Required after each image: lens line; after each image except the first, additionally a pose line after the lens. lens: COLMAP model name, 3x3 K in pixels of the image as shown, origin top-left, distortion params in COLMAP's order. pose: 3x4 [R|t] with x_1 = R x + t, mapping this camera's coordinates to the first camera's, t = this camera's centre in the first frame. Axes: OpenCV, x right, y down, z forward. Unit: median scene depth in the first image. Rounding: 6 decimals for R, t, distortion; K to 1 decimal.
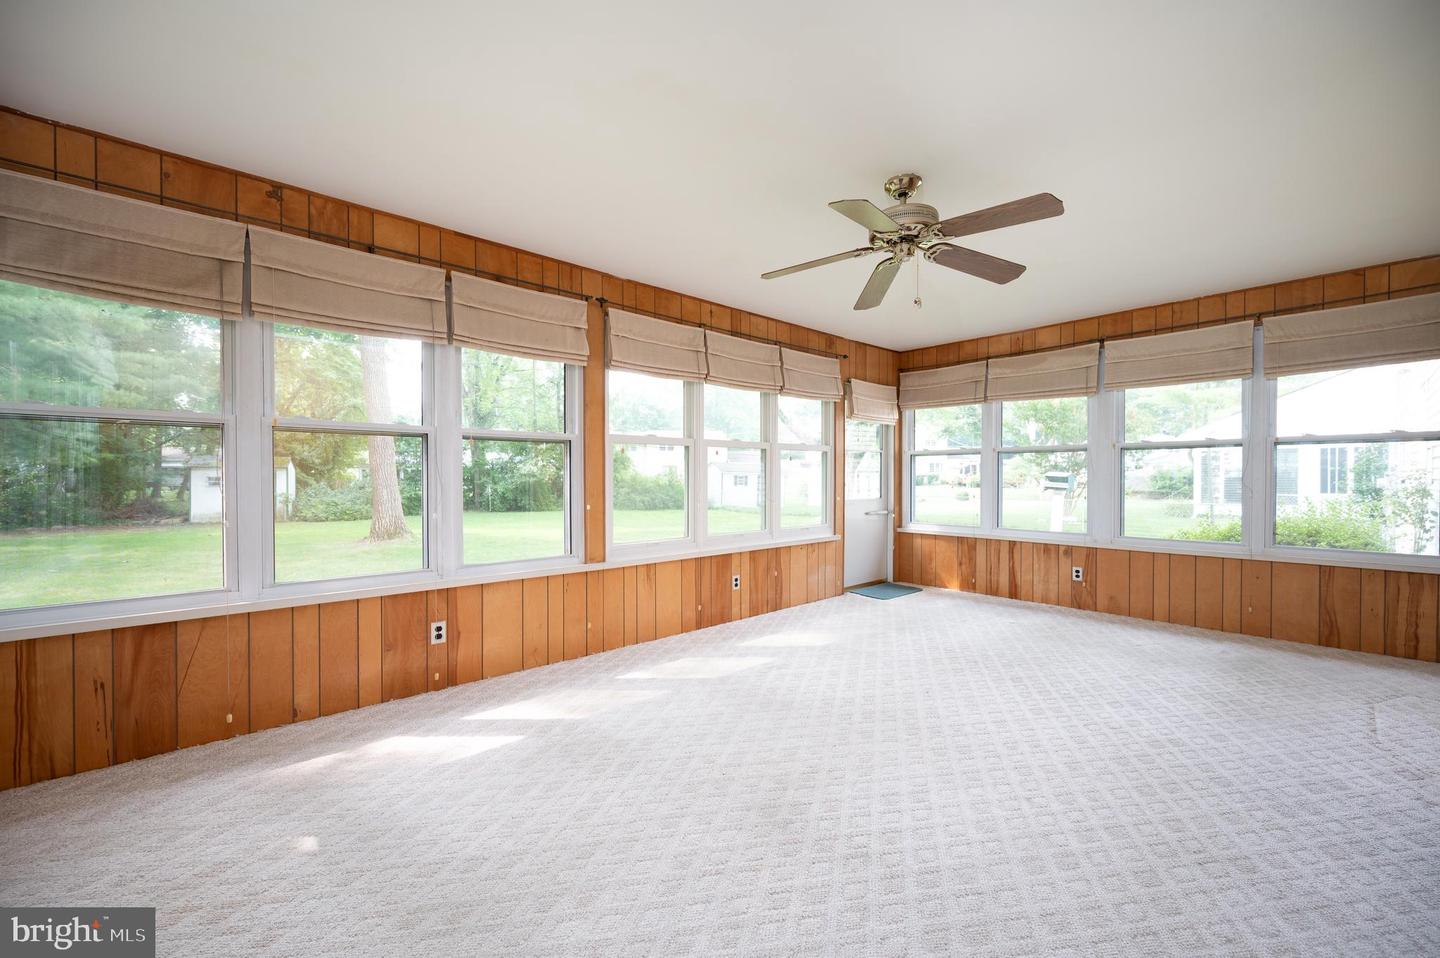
lens RADIAL K [[568.4, 0, 727.4], [0, 568.4, 484.3], [0, 0, 1]] dist [-0.000196, 0.000020]
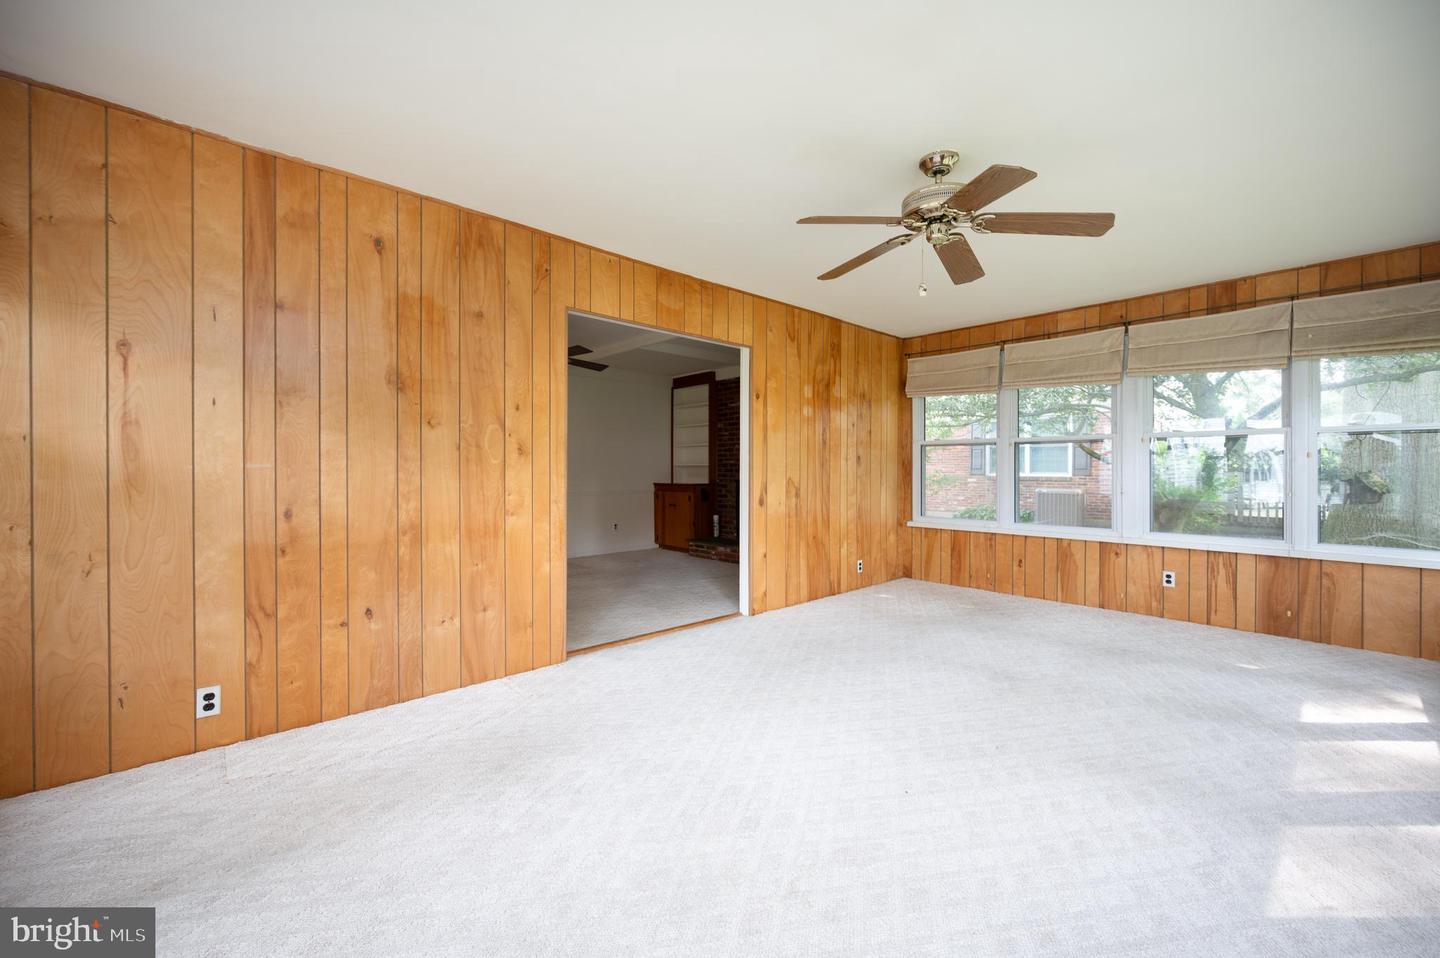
lens RADIAL K [[577.5, 0, 720.0], [0, 577.5, 479.0], [0, 0, 1]] dist [-0.001019, -0.000147]
pose [[-0.999999, 0.001475, 0.000653, 0.482825], [0.001497, 0.999386, 0.034997, -0.023031], [-0.000601, 0.034998, -0.999387, 1.411783]]
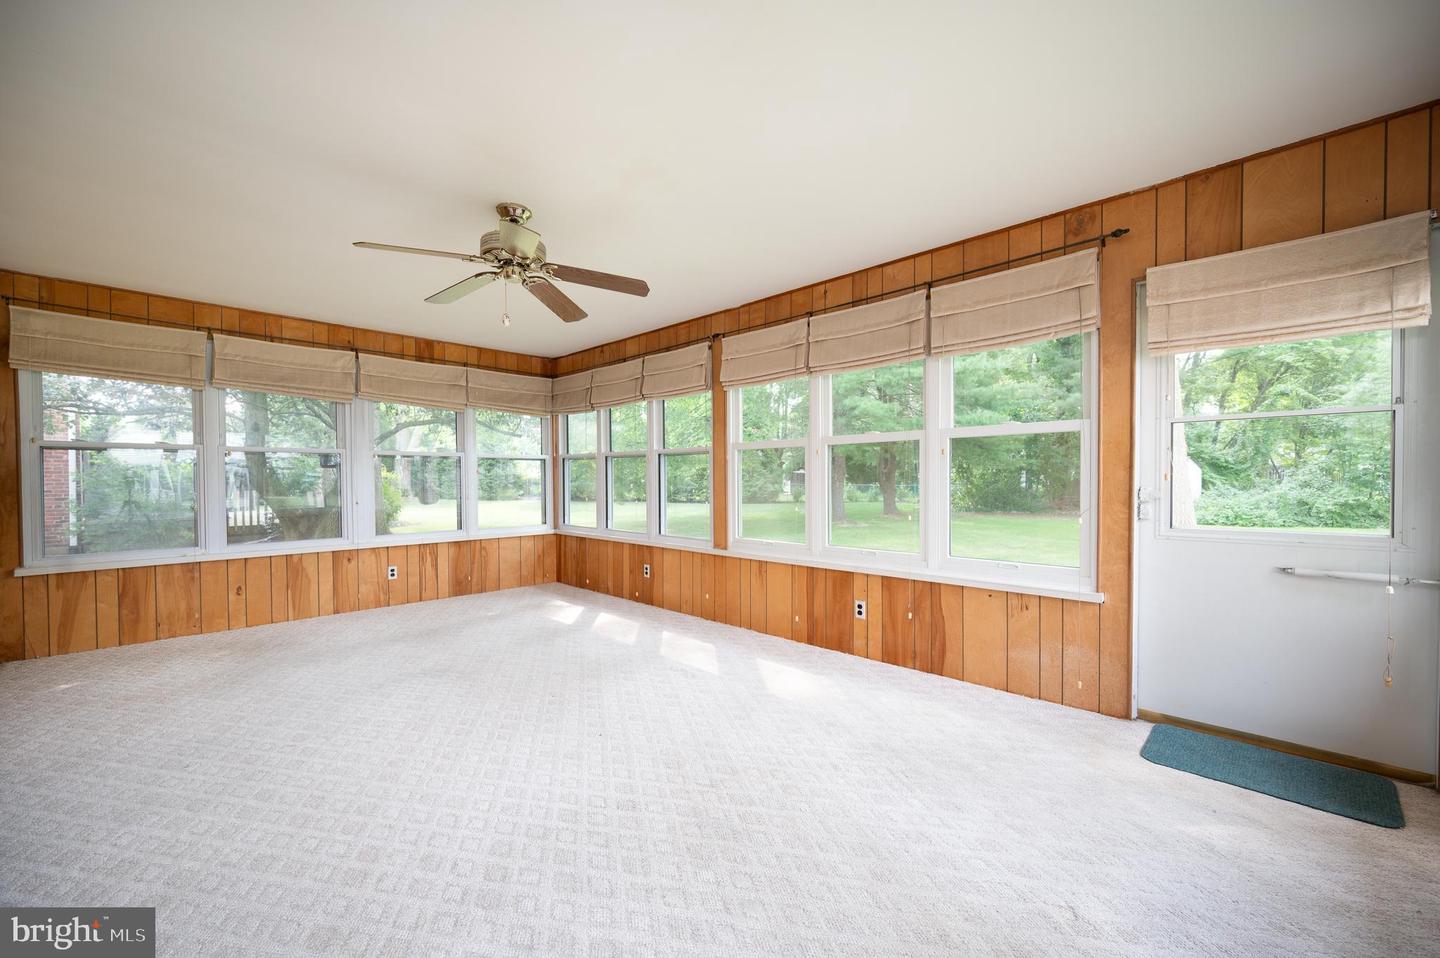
lens RADIAL K [[568.4, 0, 727.4], [0, 568.4, 484.3], [0, 0, 1]] dist [-0.000196, 0.000020]
pose [[0.065382, 0.010723, -0.997803, 1.020352], [-0.009745, 0.999901, 0.010107, -0.014832], [0.997813, 0.009063, 0.065480, 0.955917]]
